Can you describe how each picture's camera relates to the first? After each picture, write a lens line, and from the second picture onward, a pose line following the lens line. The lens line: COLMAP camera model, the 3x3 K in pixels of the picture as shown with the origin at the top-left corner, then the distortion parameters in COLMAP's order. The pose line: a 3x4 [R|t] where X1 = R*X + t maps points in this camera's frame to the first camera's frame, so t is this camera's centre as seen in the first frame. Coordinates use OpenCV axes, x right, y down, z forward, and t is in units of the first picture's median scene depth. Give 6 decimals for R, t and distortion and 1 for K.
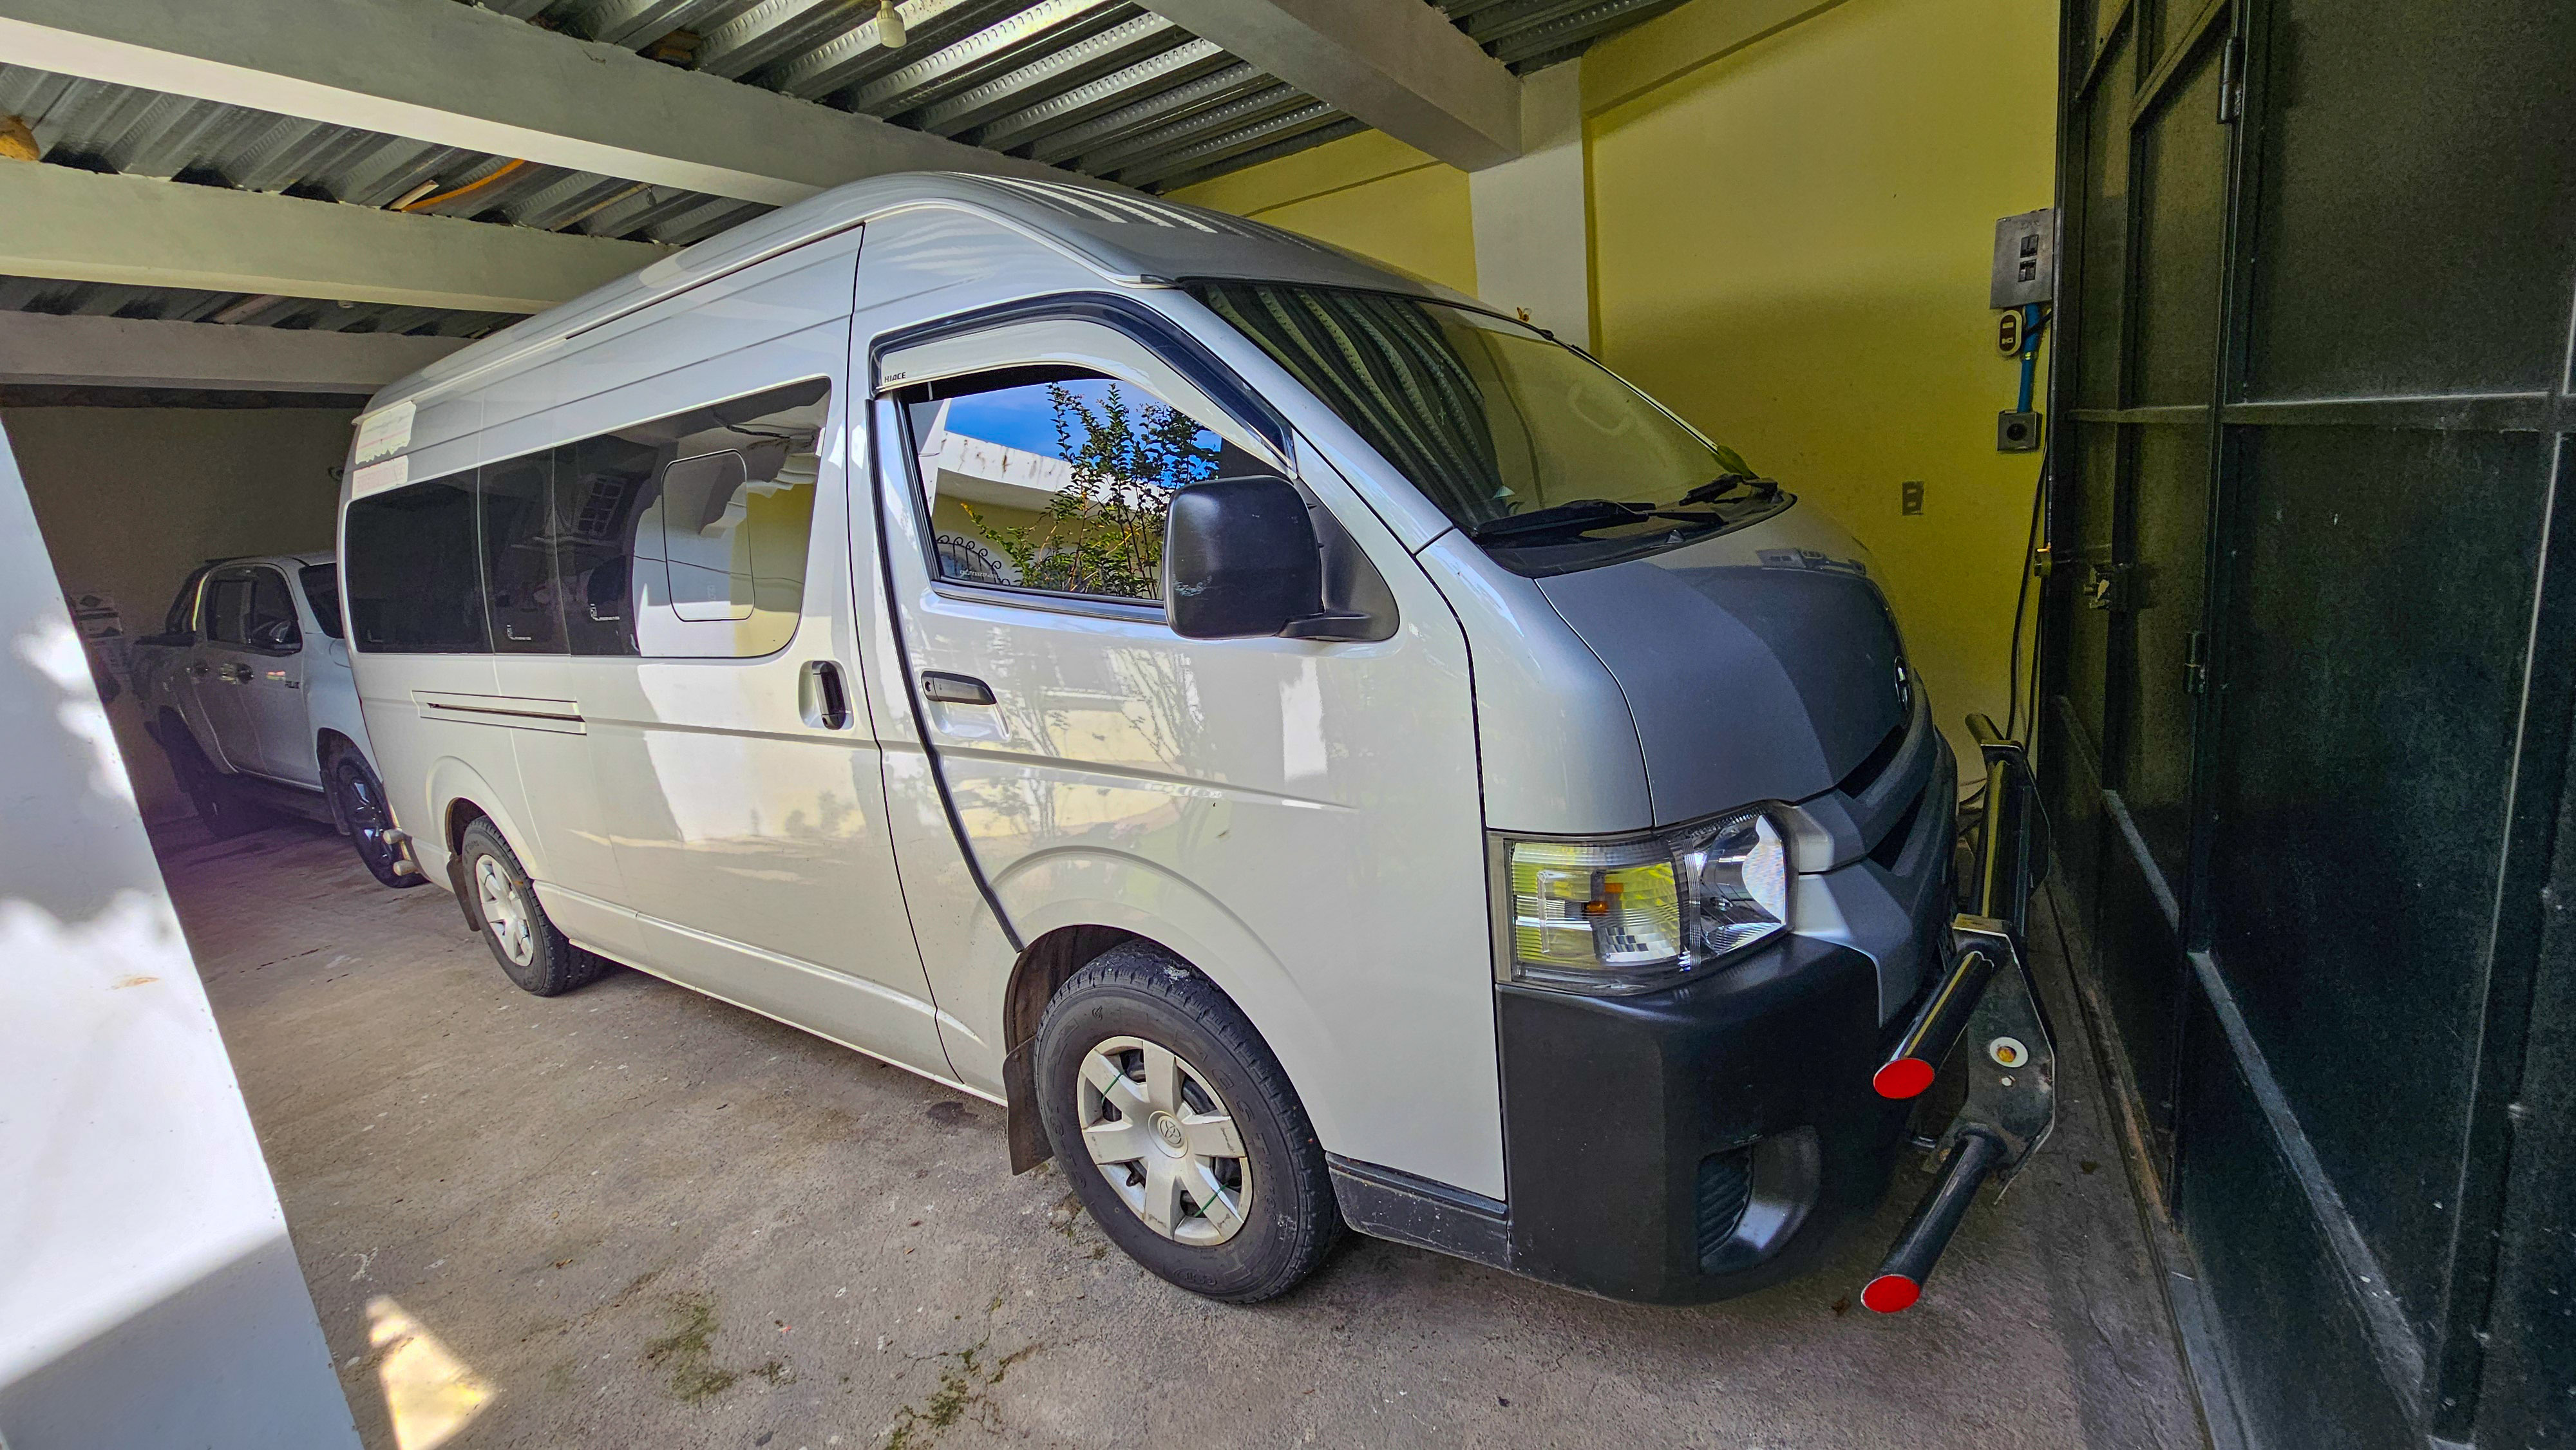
lens RADIAL K [[1048.1, 0, 1288.0], [0, 1048.1, 725.0], [0, 0, 1]] dist [0.000446, 0.000082]
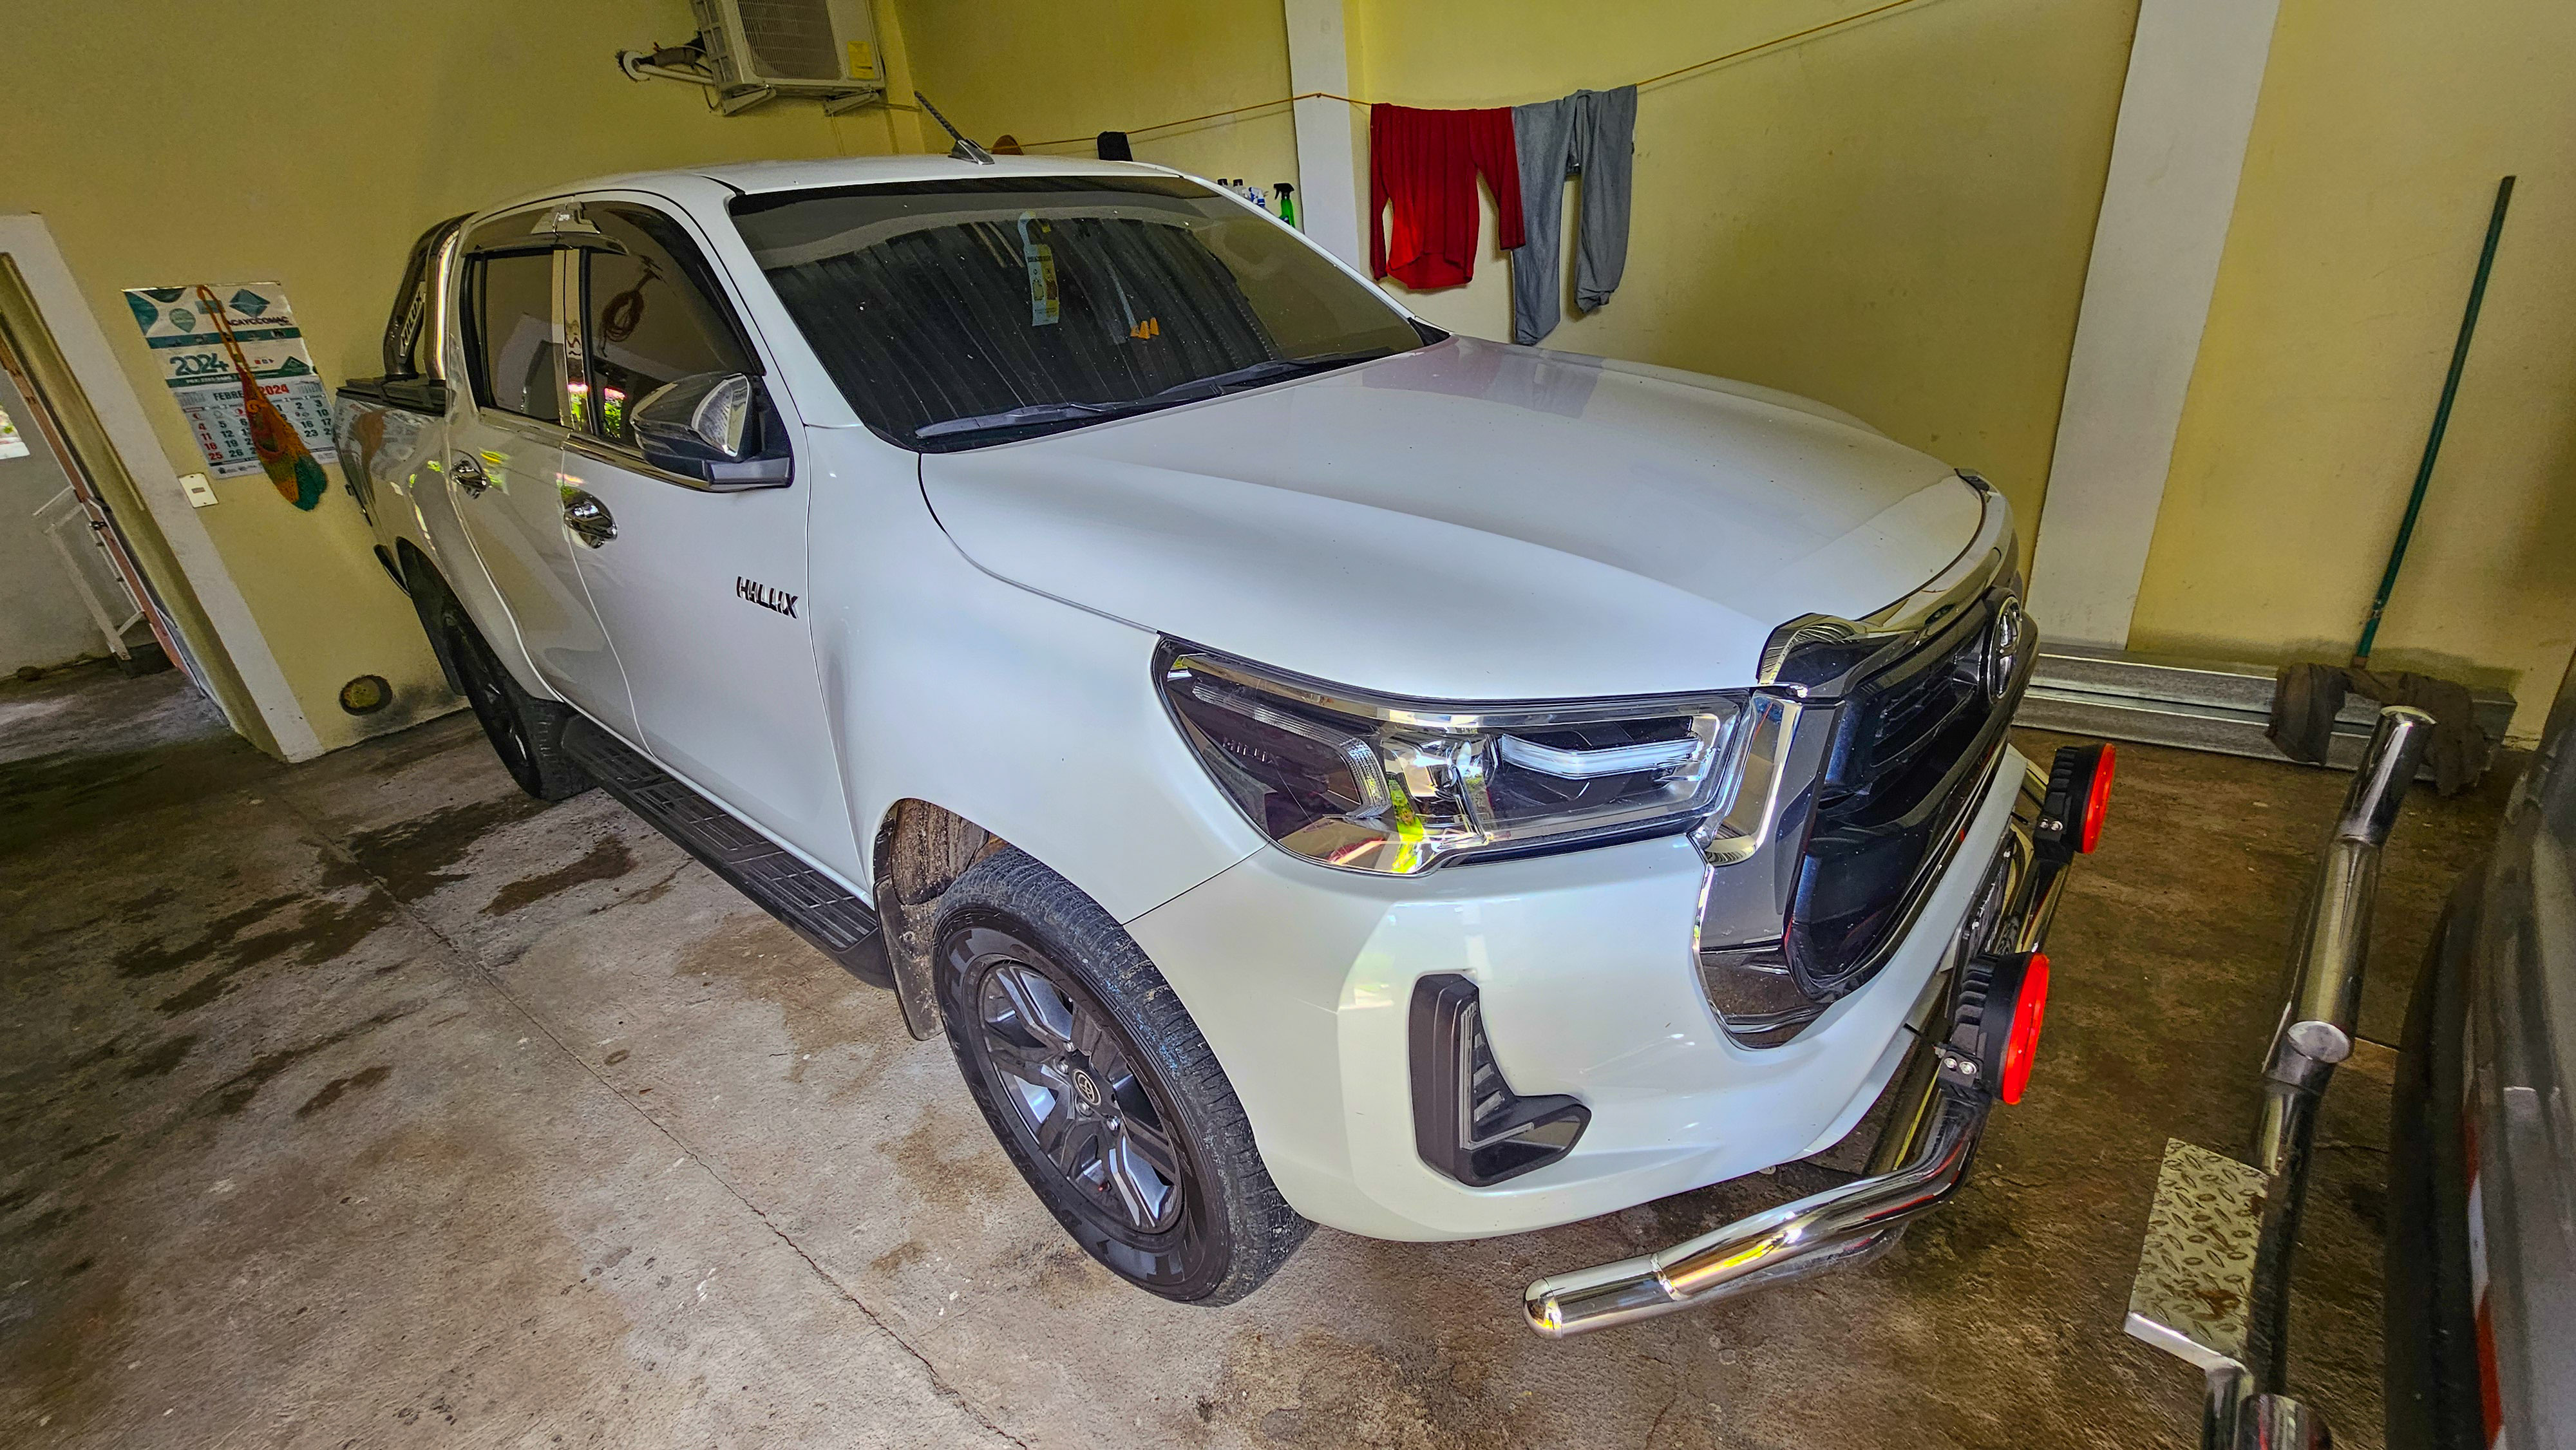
lens RADIAL K [[1048.1, 0, 1288.0], [0, 1048.1, 725.0], [0, 0, 1]] dist [0.000446, 0.000082]
pose [[0.989412, 0.083462, -0.118739, -0.619148], [-0.056509, 0.975084, 0.214519, -0.061190], [0.133684, -0.205538, 0.969475, 0.582910]]
